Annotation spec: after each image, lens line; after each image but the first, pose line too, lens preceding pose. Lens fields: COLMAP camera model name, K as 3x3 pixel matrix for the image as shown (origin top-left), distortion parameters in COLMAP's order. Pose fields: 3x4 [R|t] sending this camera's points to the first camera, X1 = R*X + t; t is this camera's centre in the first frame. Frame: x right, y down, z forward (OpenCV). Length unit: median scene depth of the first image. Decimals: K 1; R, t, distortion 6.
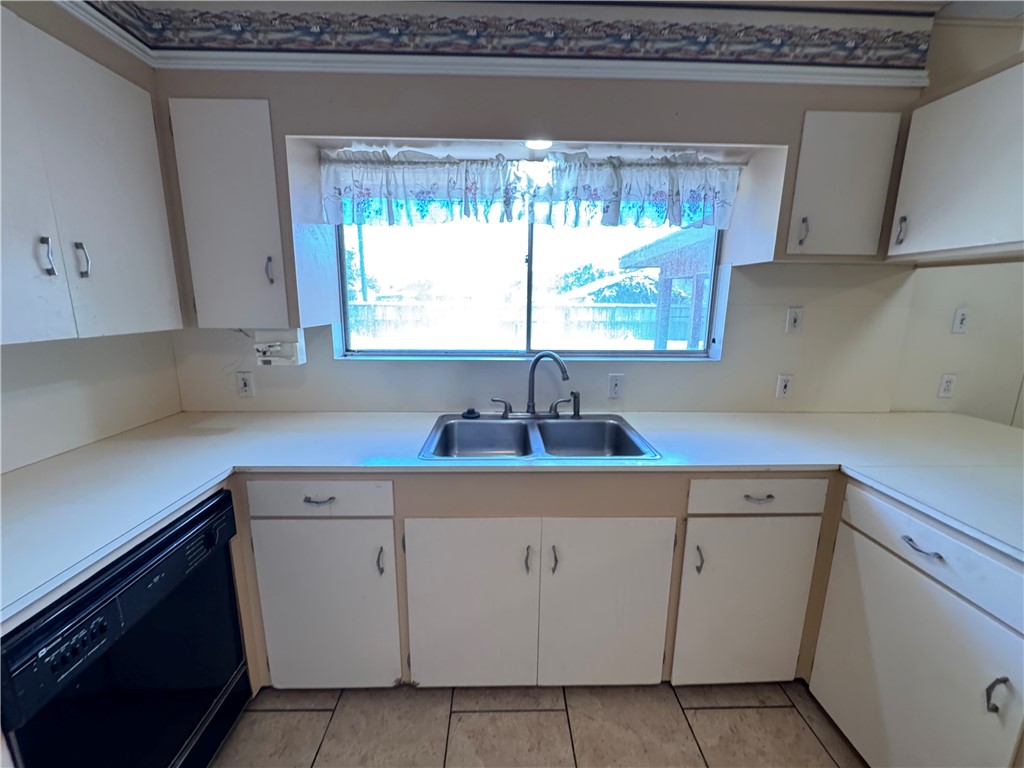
lens RADIAL K [[413.3, 0, 509.4], [0, 413.3, 384.7], [0, 0, 1]] dist [-0.004161, -0.000331]
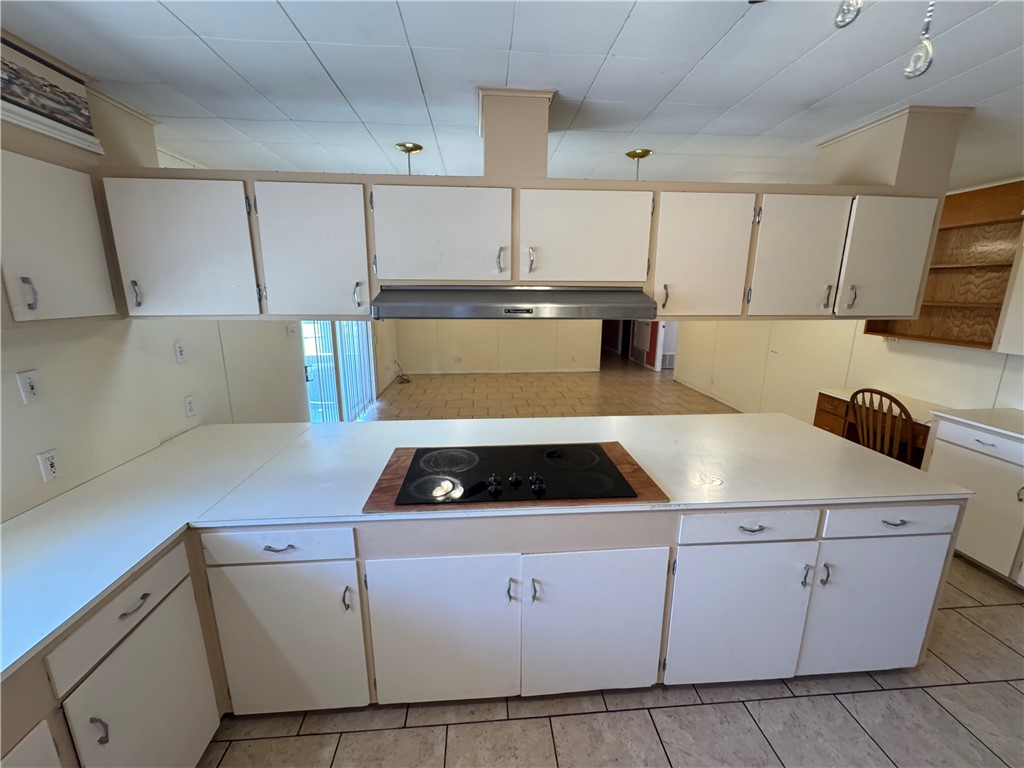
lens RADIAL K [[413.3, 0, 508.9], [0, 413.3, 383.4], [0, 0, 1]] dist [-0.004161, -0.000331]
pose [[-0.051564, -0.232508, 0.971227, -0.174912], [0.197237, 0.950994, 0.238136, -0.226632], [-0.978999, 0.203841, -0.003178, 0.121808]]
